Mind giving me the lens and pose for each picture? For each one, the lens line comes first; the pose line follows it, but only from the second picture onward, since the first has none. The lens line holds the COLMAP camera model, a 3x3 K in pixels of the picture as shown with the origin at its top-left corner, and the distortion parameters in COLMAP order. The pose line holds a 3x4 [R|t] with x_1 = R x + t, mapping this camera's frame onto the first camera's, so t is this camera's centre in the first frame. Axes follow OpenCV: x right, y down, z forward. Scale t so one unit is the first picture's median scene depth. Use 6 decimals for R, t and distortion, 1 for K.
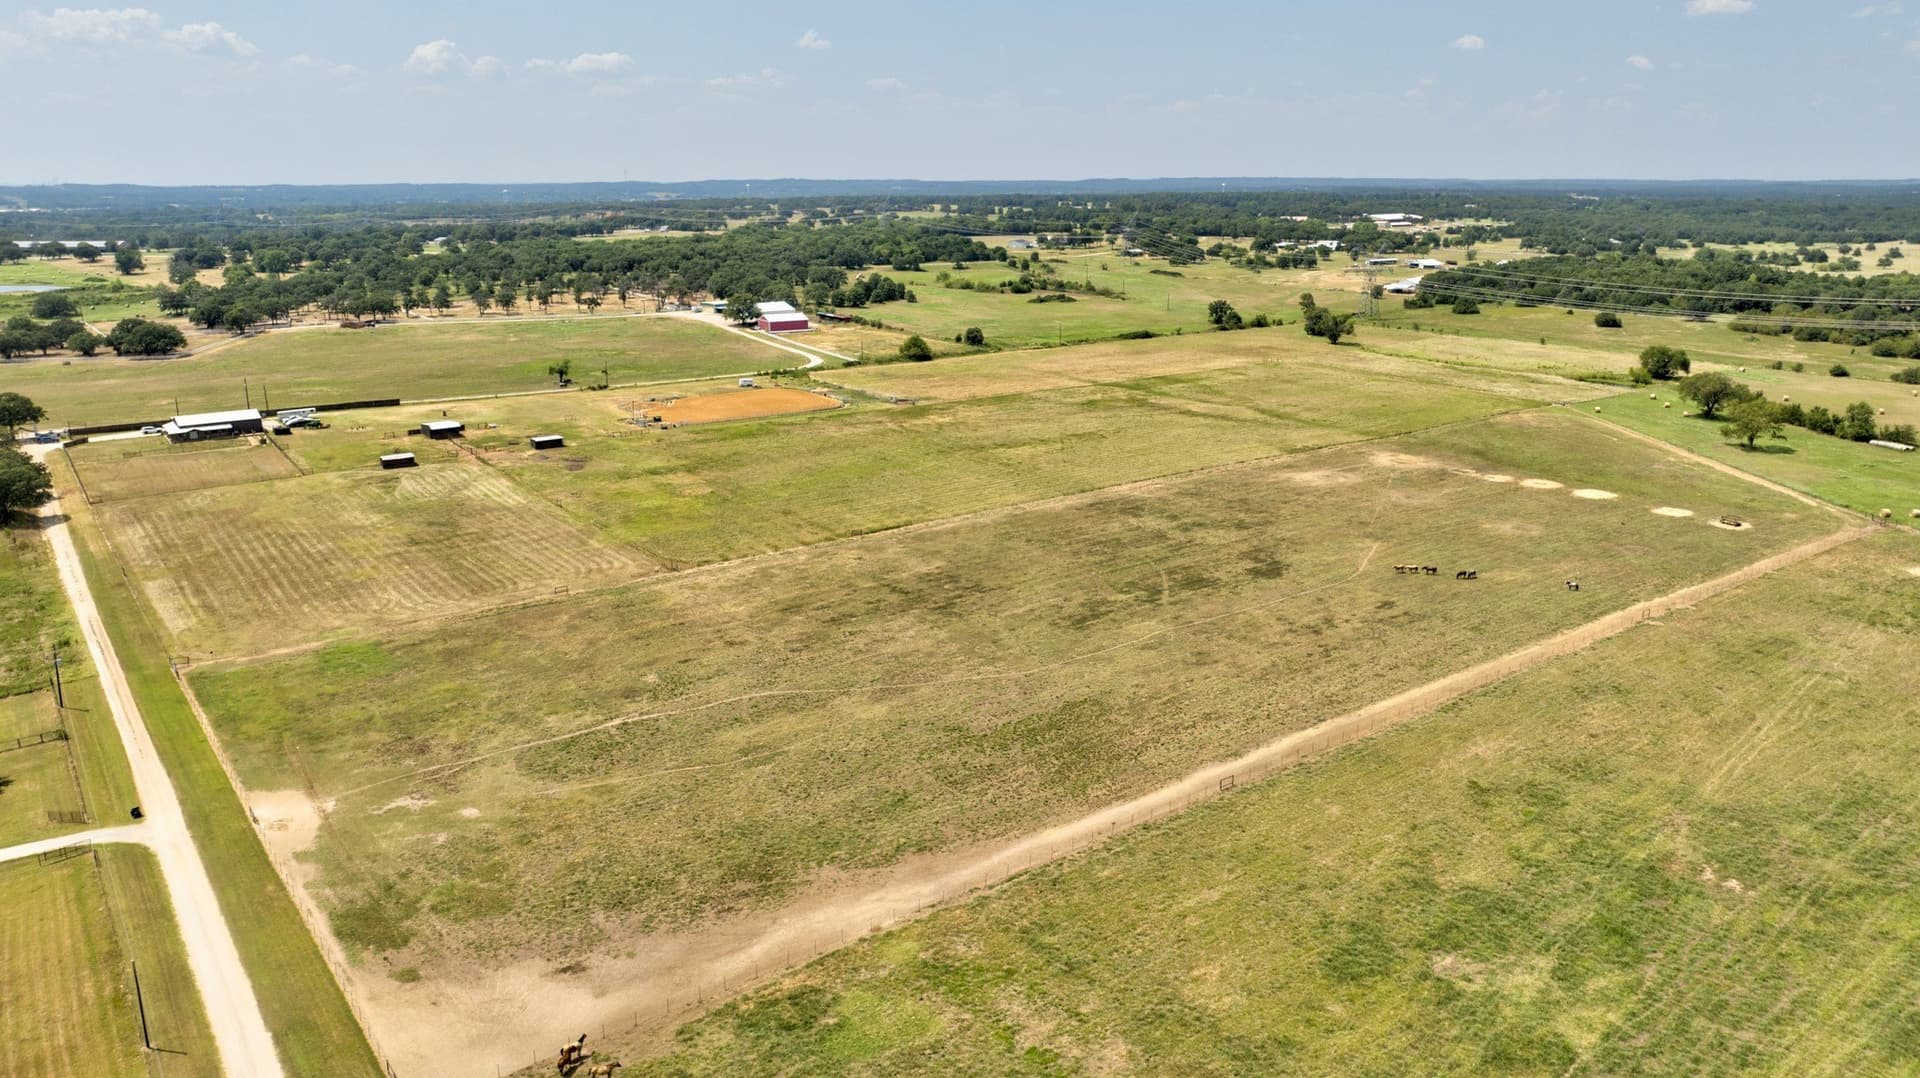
lens RADIAL K [[1358.1, 0, 968.1], [0, 1358.1, 531.1], [0, 0, 1]] dist [-0.036466, 0.034995]
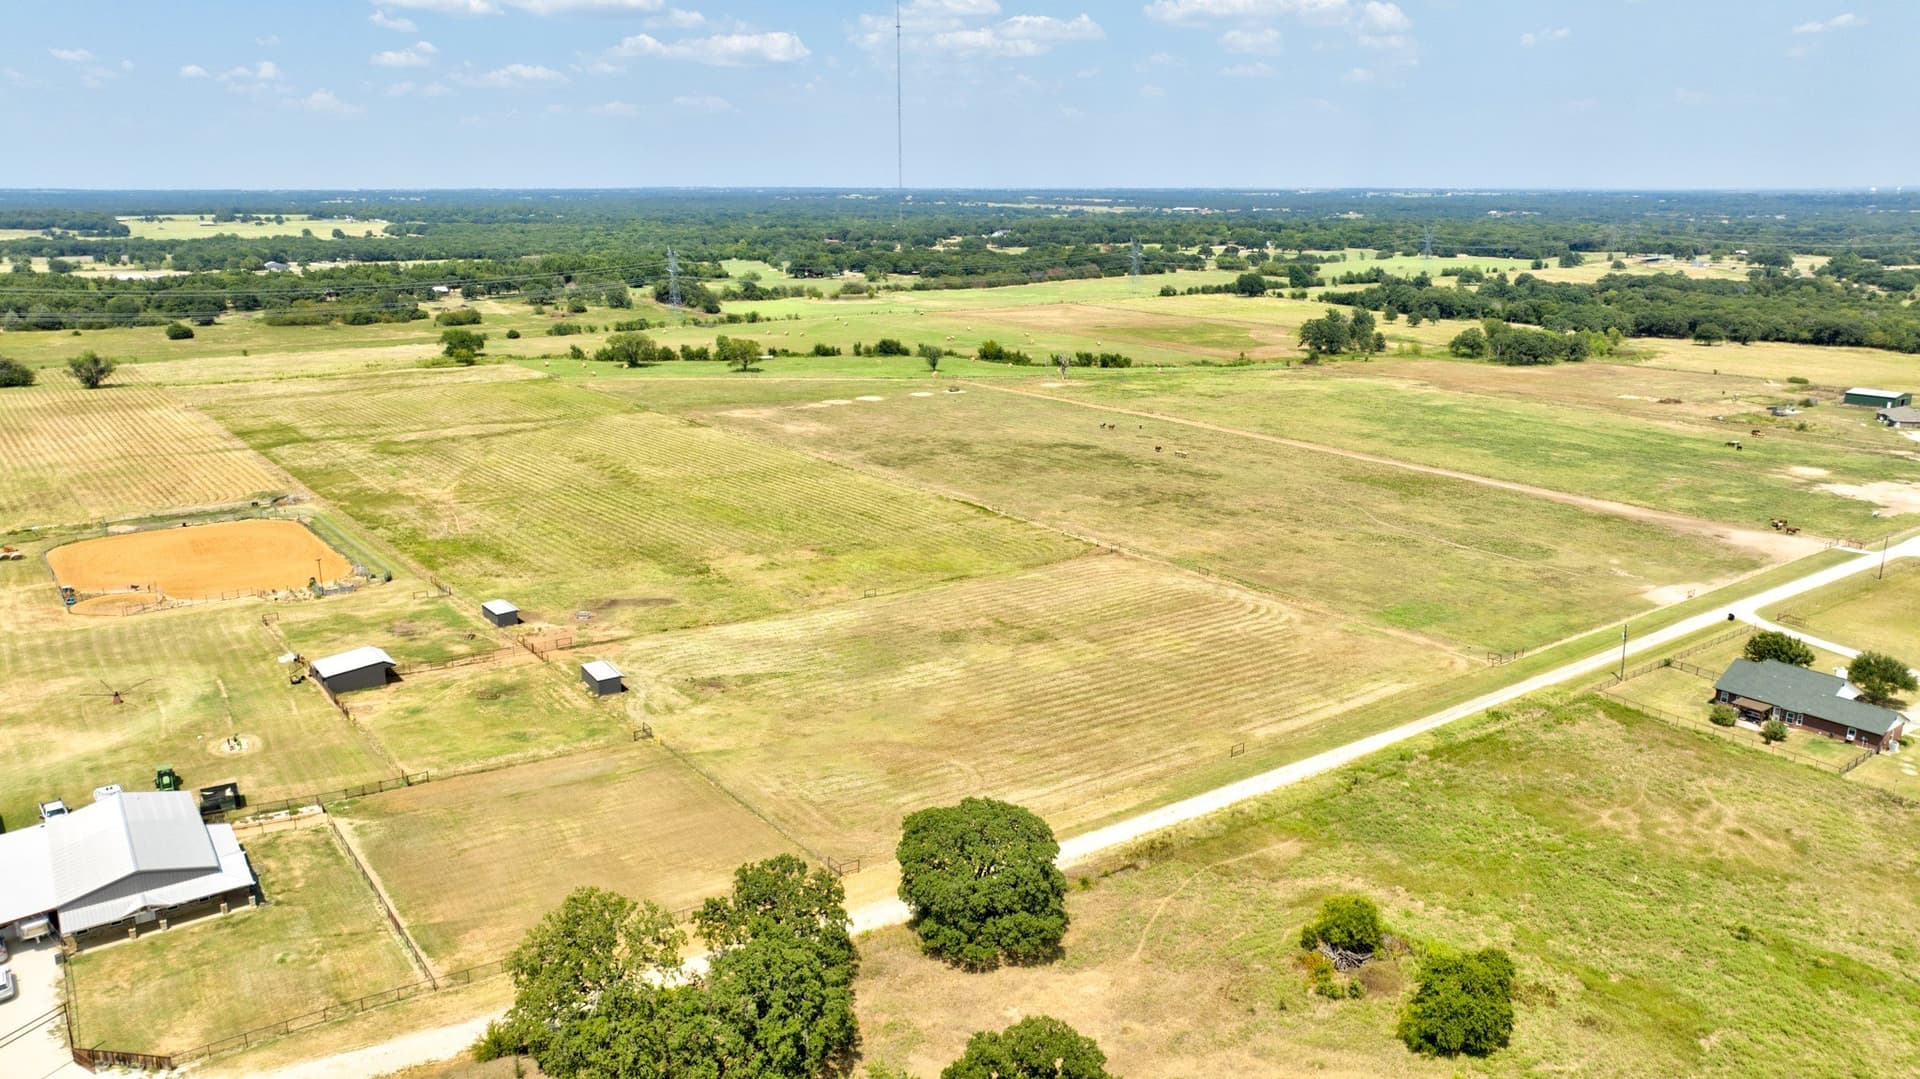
lens RADIAL K [[1358.1, 0, 972.8], [0, 1358.1, 535.5], [0, 0, 1]] dist [-0.036466, 0.034995]
pose [[0.000595, -0.248776, 0.968561, -1.325661], [0.252648, 0.937177, 0.240559, -0.284012], [-0.967558, 0.244562, 0.063410, 1.109467]]
